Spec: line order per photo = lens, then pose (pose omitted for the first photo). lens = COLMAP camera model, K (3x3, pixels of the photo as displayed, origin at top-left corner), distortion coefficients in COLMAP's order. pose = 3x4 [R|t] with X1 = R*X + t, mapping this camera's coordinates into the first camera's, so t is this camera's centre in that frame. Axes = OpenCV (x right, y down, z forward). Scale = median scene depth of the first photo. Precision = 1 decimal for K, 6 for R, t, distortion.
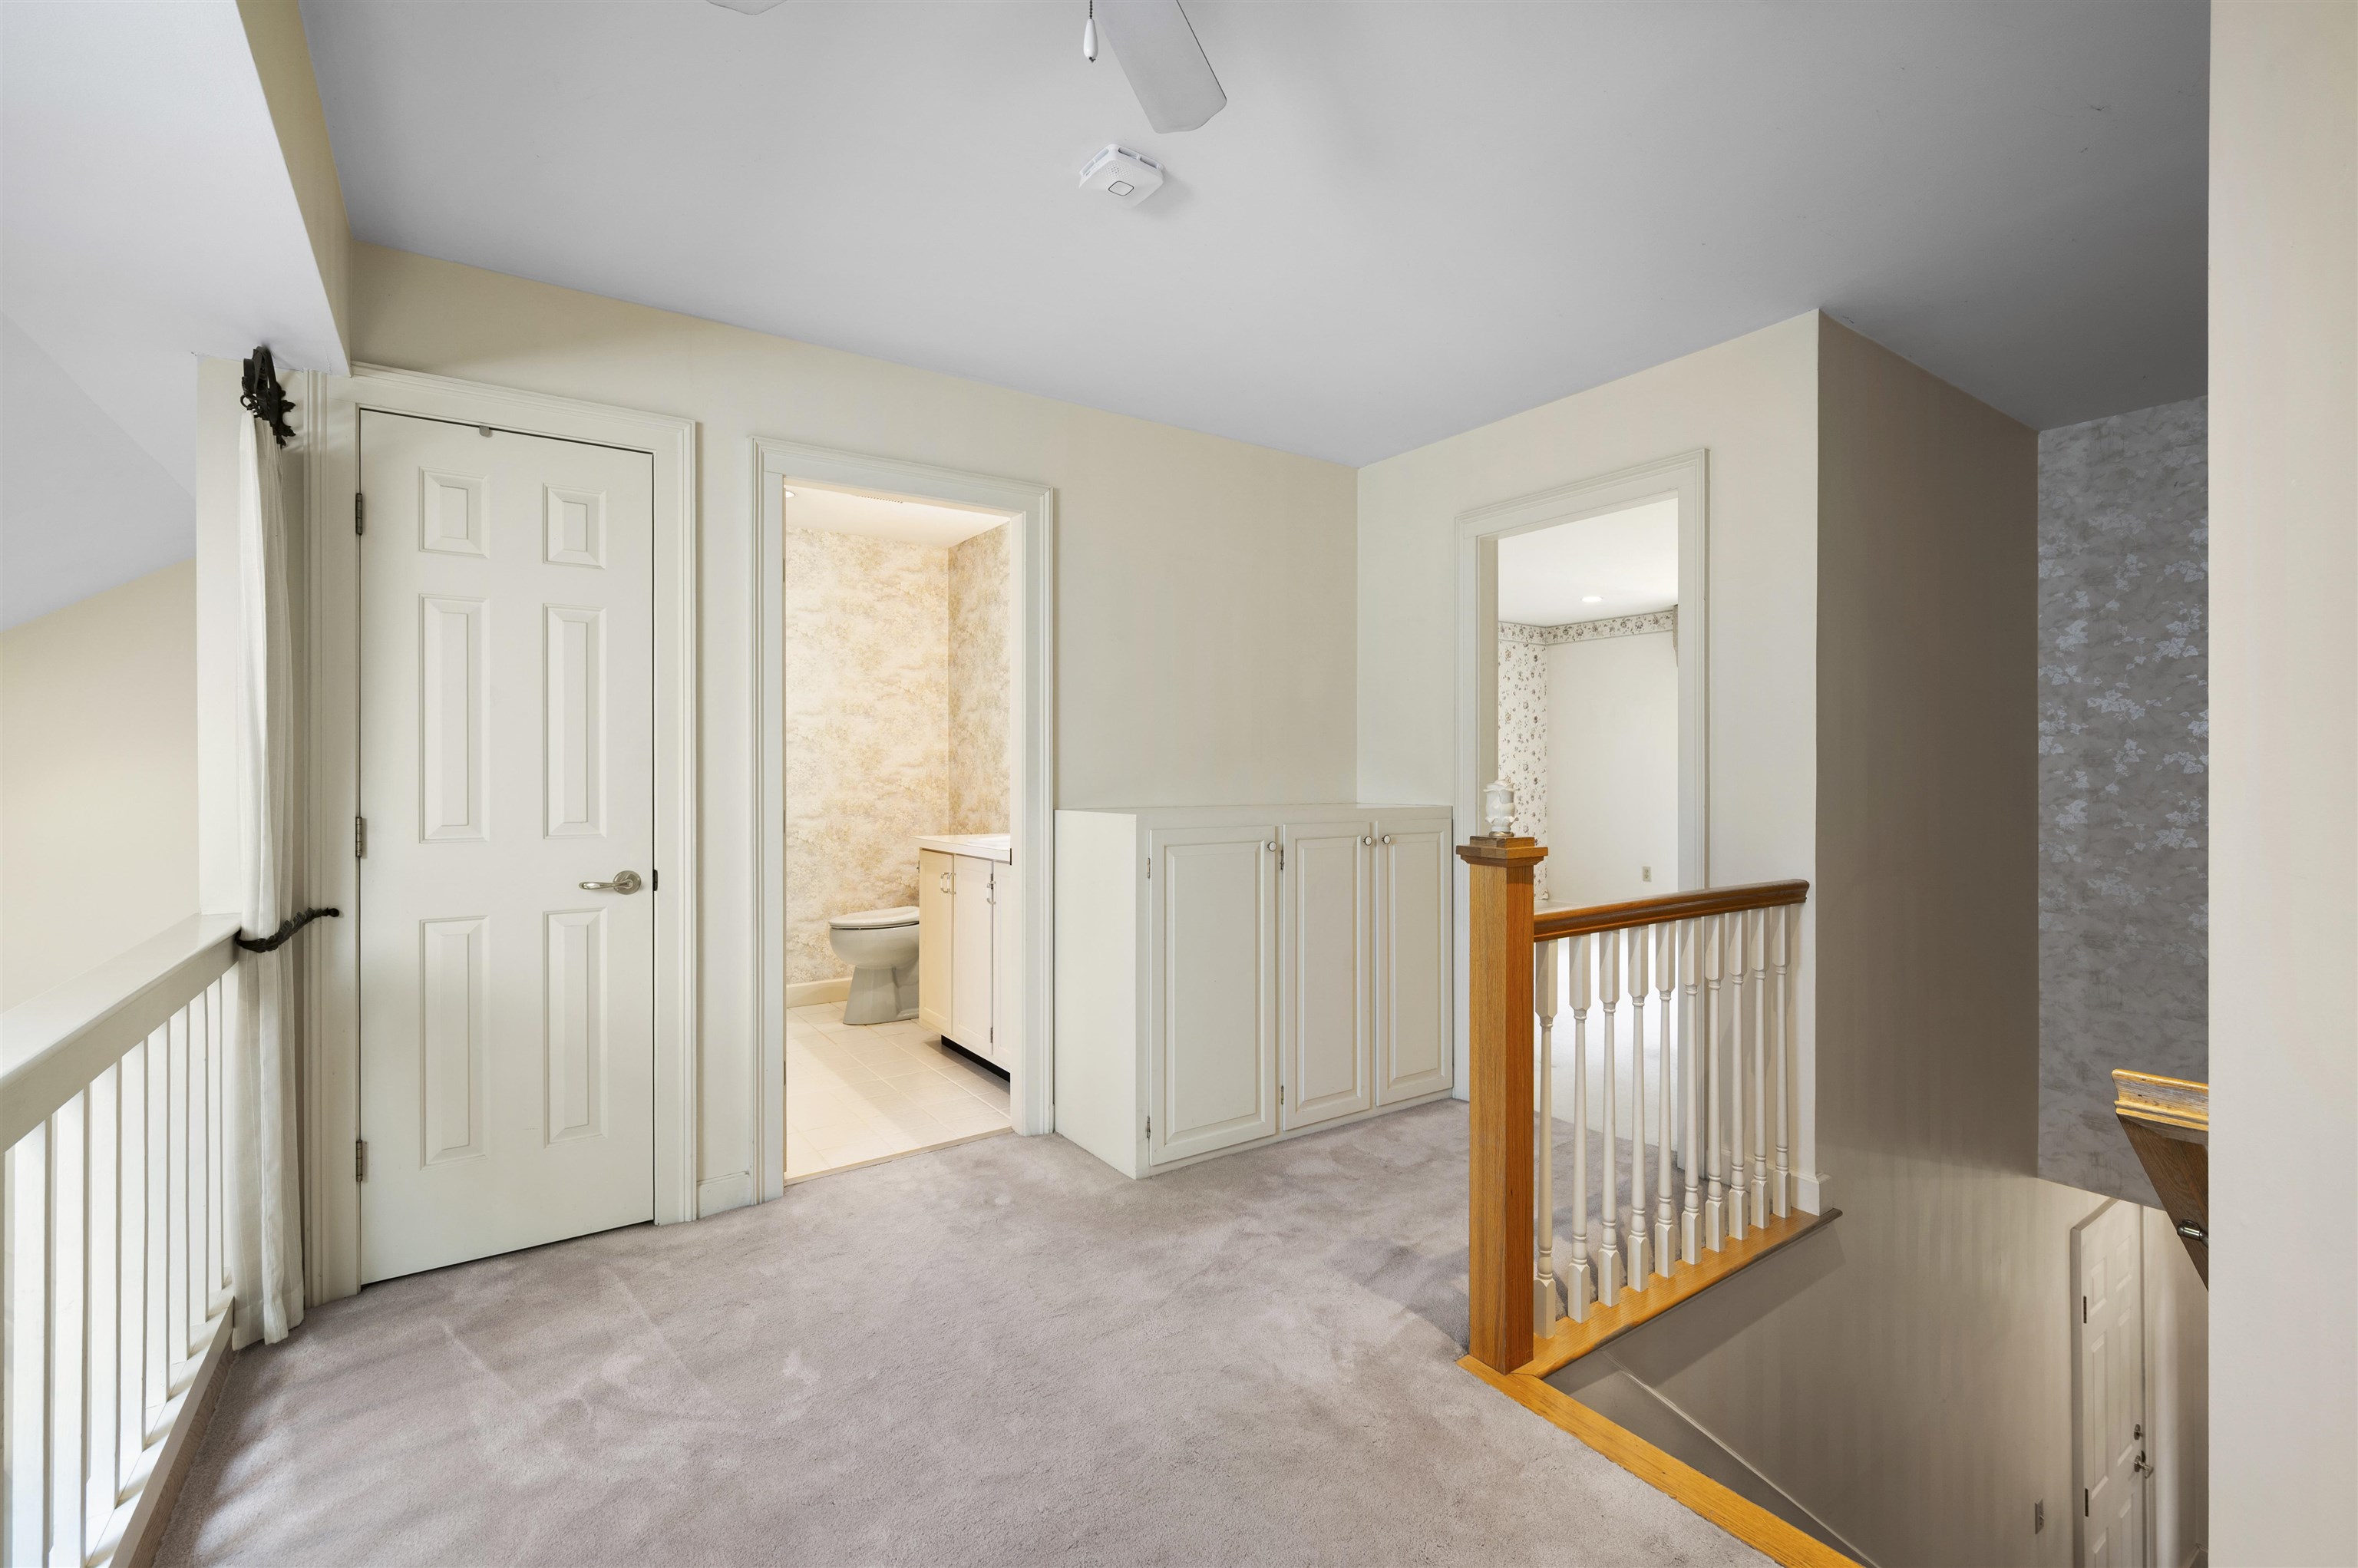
lens RADIAL K [[987.1, 0, 1184.7], [0, 987.1, 775.4], [0, 0, 1]] dist [-0.002649, -0.000150]
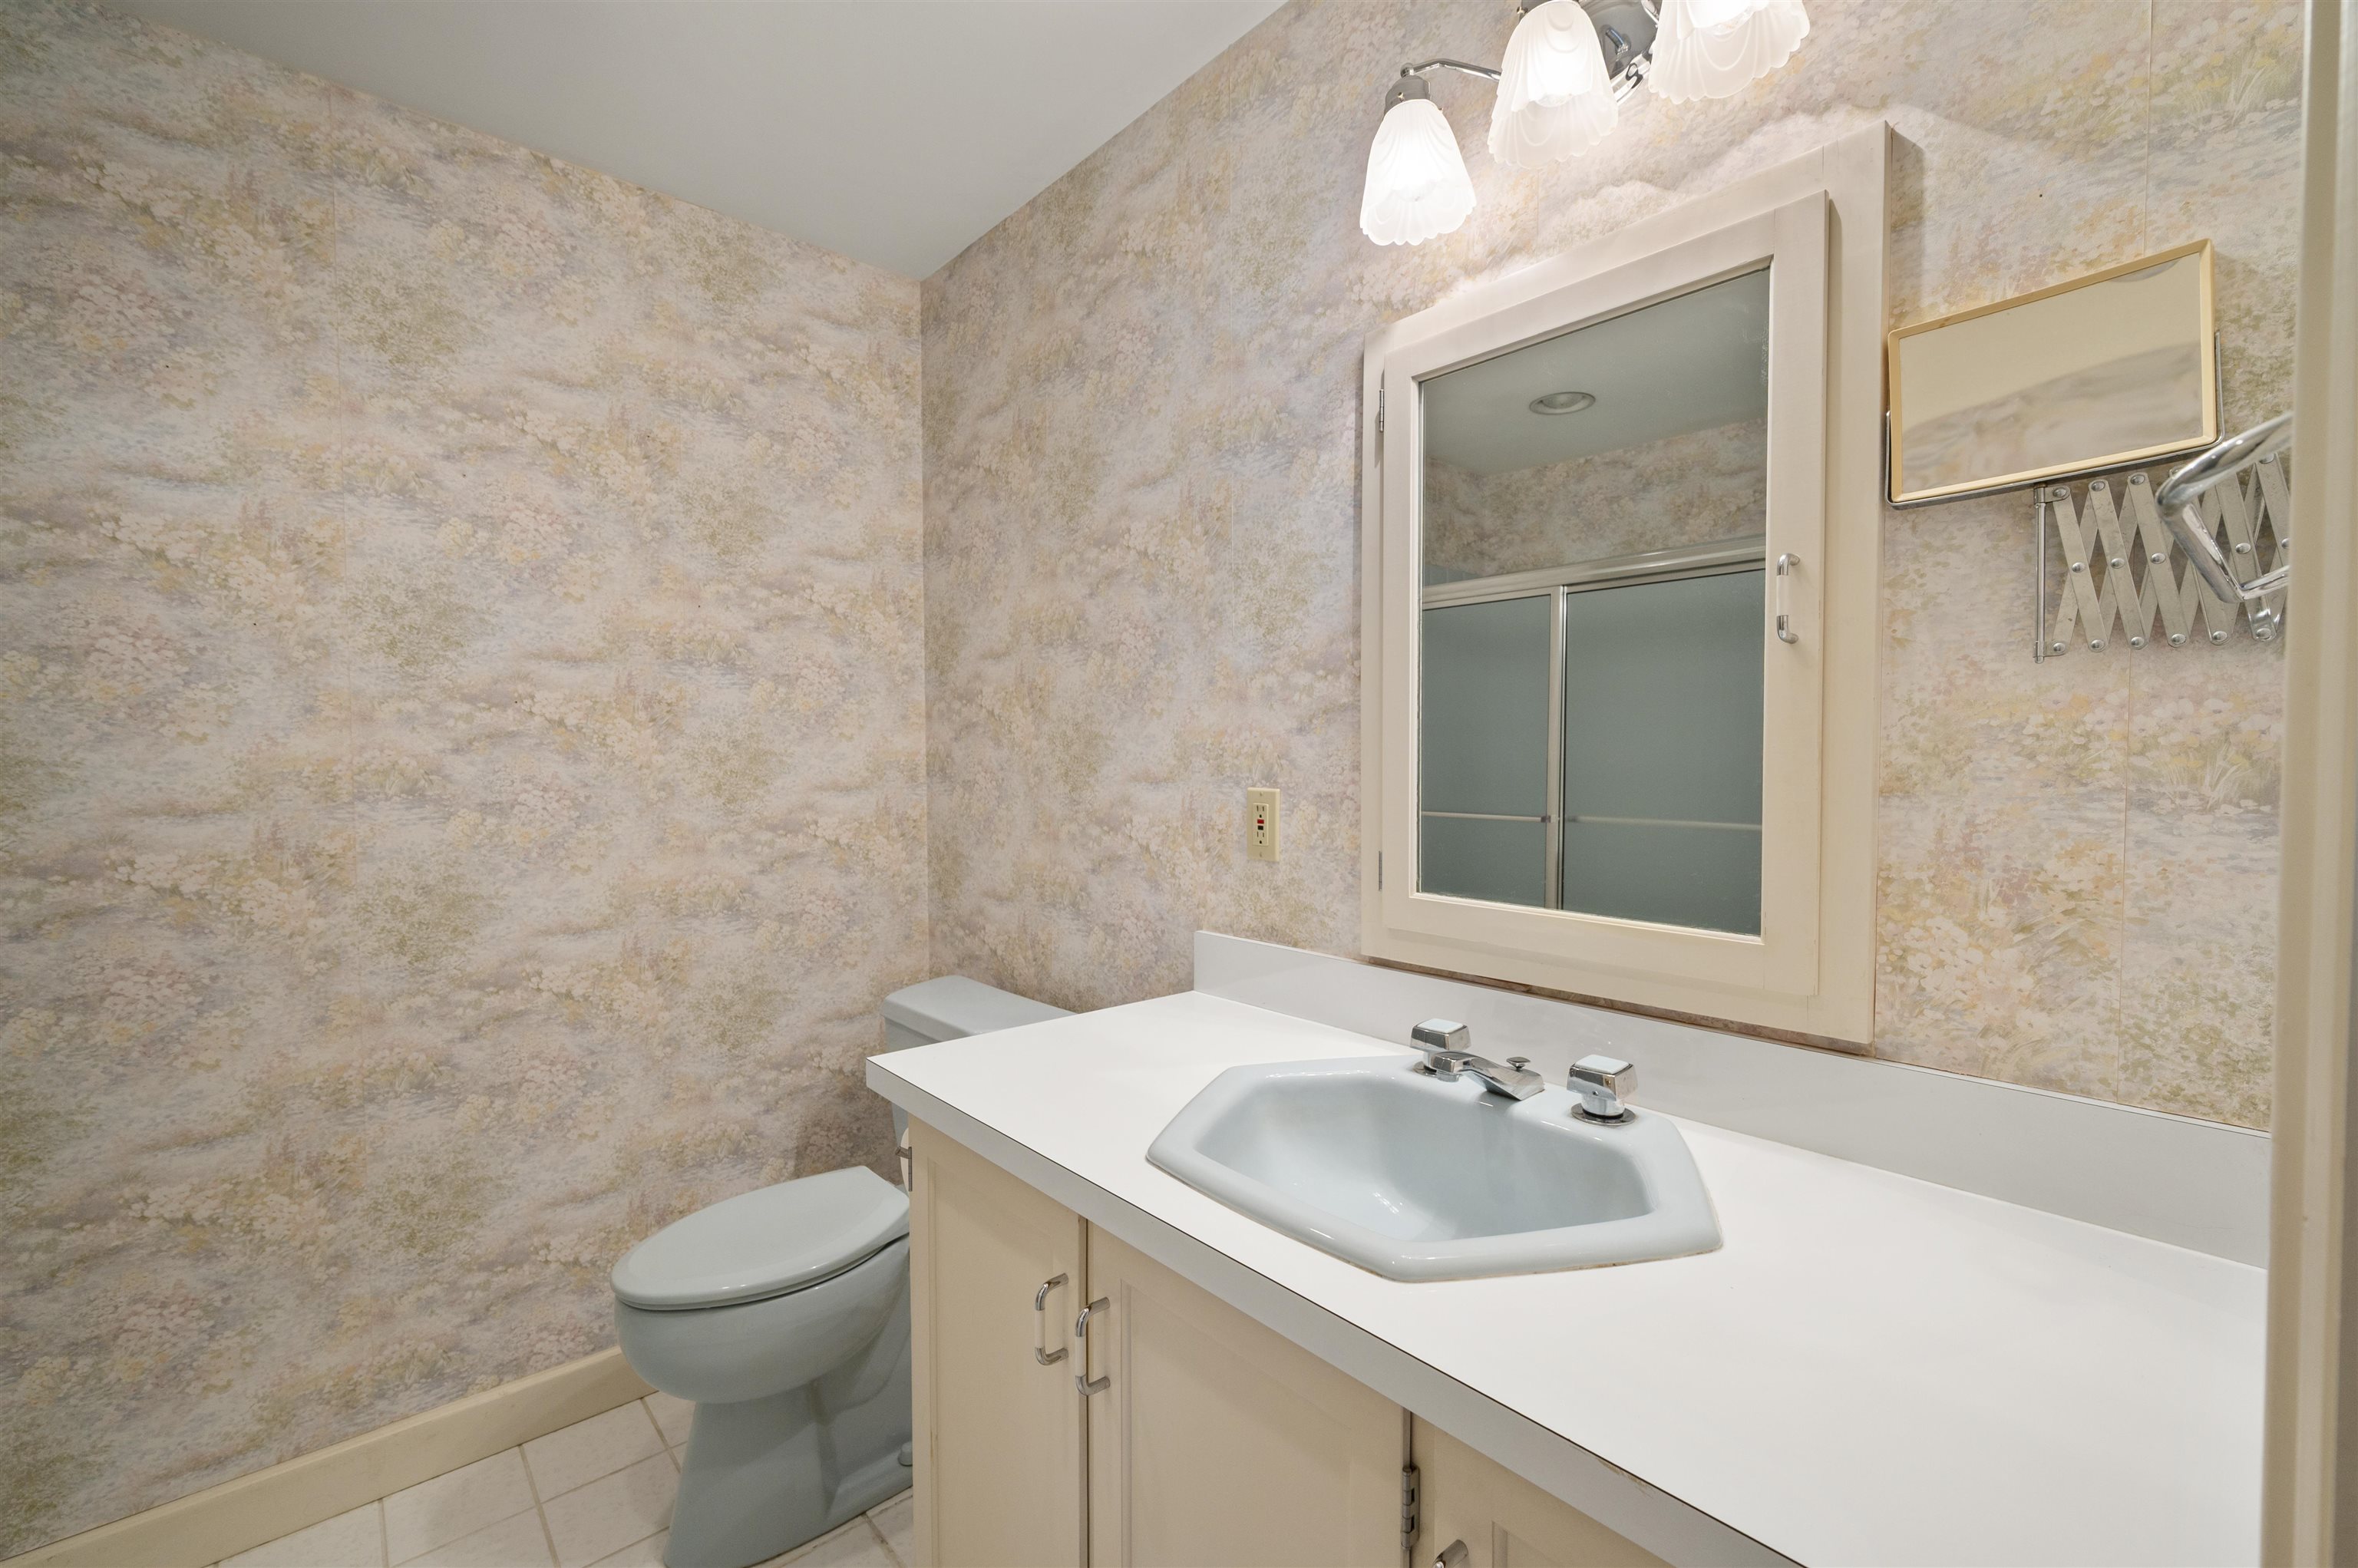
lens RADIAL K [[987.1, 0, 1191.6], [0, 987.1, 790.5], [0, 0, 1]] dist [-0.002649, -0.000150]
pose [[0.993933, -0.006373, 0.109799, -0.176603], [0.002937, 0.999502, 0.031430, -0.022187], [-0.109945, -0.030917, 0.993457, 0.571144]]
